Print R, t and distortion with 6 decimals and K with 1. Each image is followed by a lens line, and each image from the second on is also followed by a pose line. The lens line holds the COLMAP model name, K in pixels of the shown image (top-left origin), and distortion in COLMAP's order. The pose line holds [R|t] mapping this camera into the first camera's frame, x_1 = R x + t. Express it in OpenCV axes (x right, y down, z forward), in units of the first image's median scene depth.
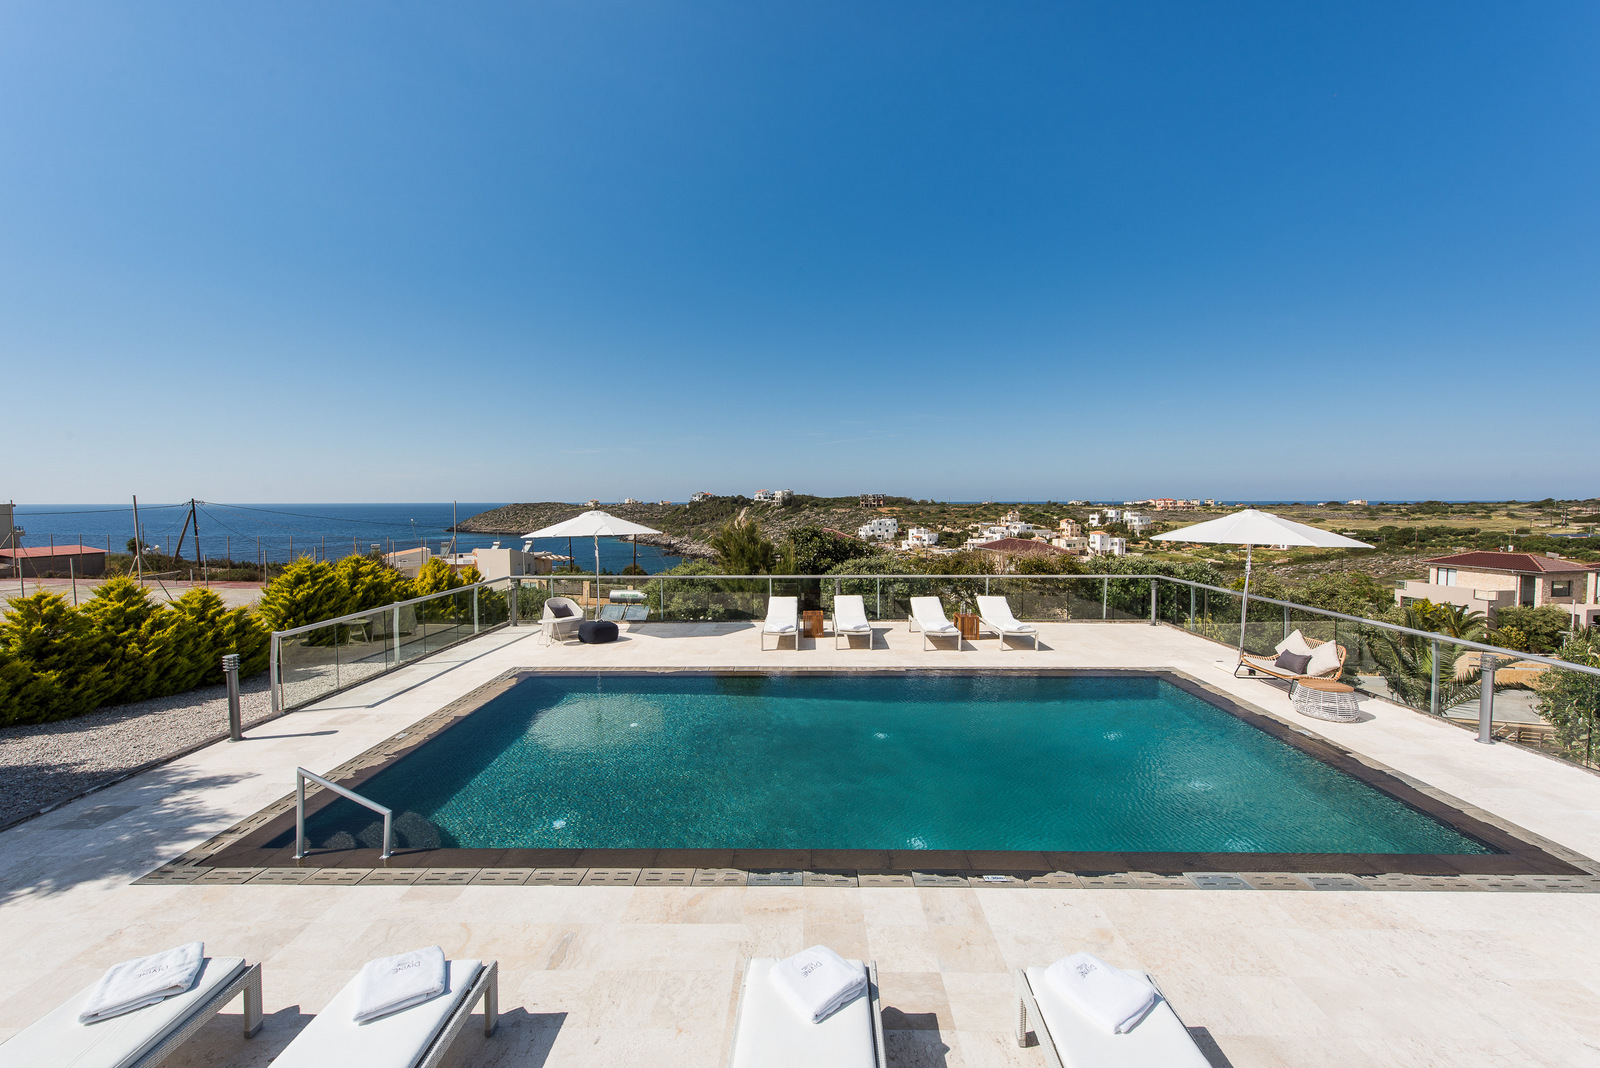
lens RADIAL K [[634.4, 0, 803.9], [0, 634.4, 533.1], [0, 0, 1]] dist [0.033818, -0.004828]
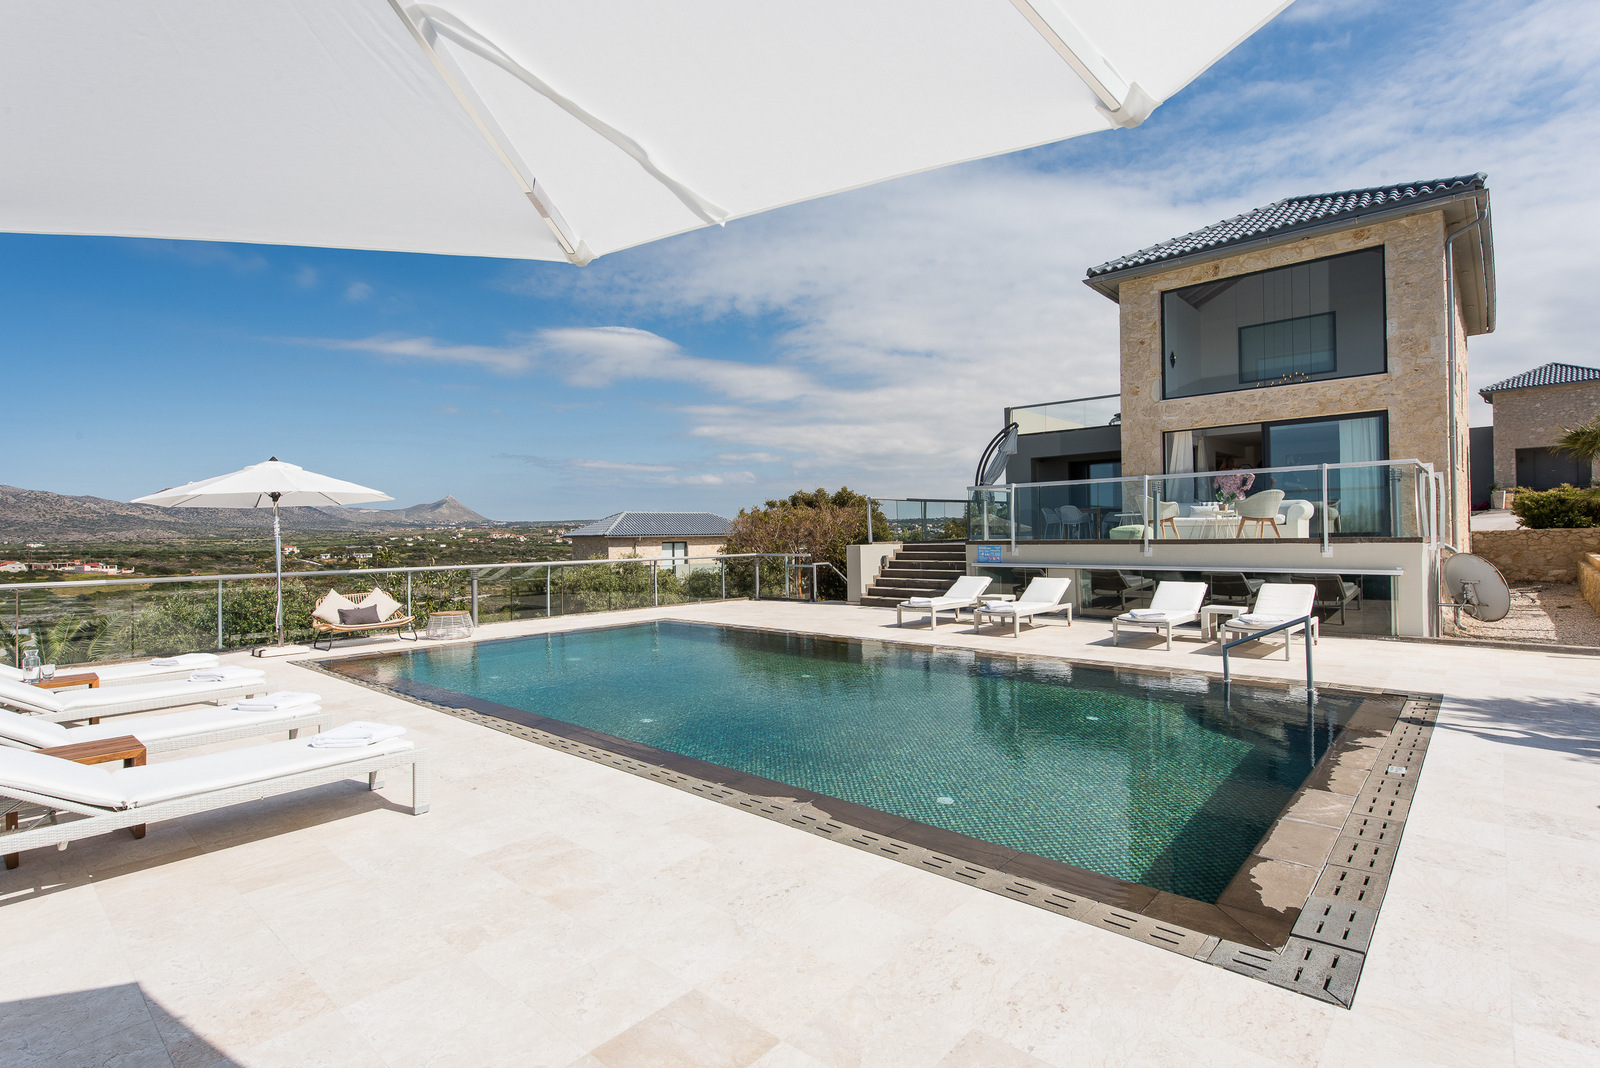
lens RADIAL K [[799.5, 0, 800.0], [0, 799.5, 534.0], [0, 0, 1]] dist [0.013770, -0.000370]
pose [[-0.743632, 0.015416, 0.668411, -0.356034], [0.052795, 0.997966, 0.035720, 0.039184], [-0.666501, 0.061851, -0.742934, 0.912539]]
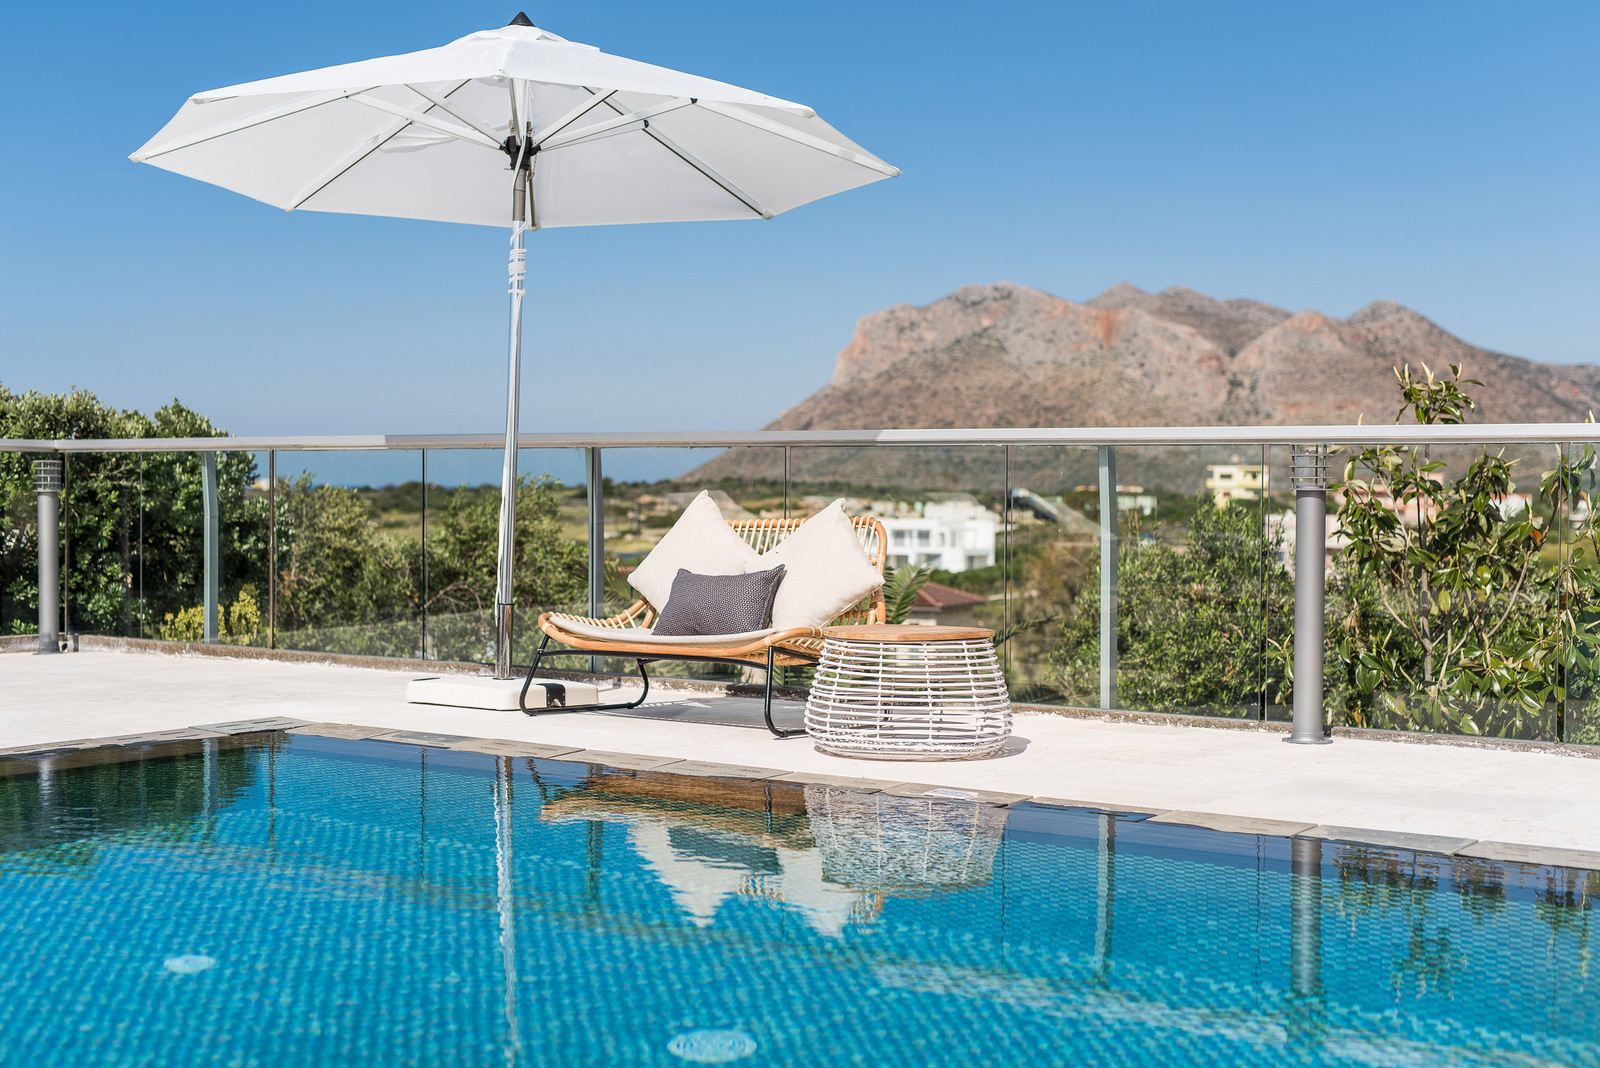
lens RADIAL K [[2279.7, 0, 800.0], [0, 2279.7, 534.0], [0, 0, 1]] dist [0.016569, -0.011011]
pose [[0.592704, -0.012239, 0.805327, 0.046049], [0.033953, 0.999375, -0.009801, 0.112670], [-0.804704, 0.033153, 0.592750, 0.284846]]
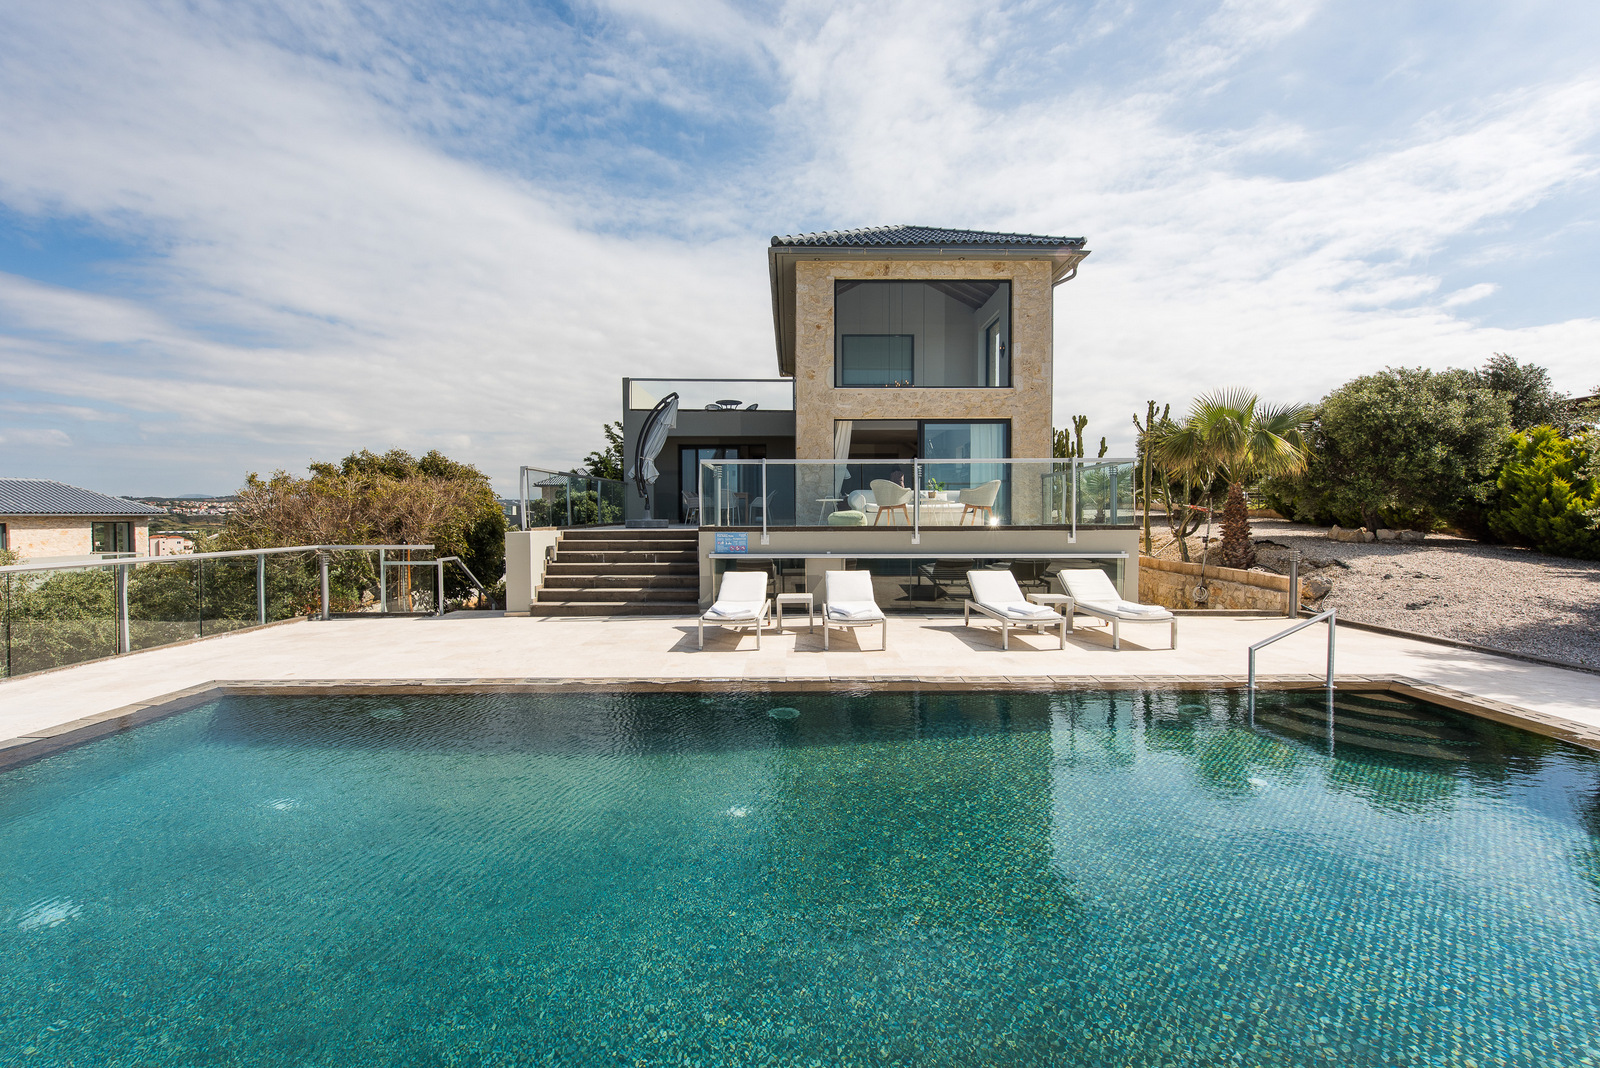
lens RADIAL K [[737.5, 0, 808.2], [0, 737.5, 539.0], [0, 0, 1]] dist [-0.003585, 0.014120]
pose [[-0.999644, 0.008988, -0.025103, 0.059856], [0.006936, 0.996718, 0.080656, 0.046811], [0.025746, 0.080453, -0.996426, 0.786786]]
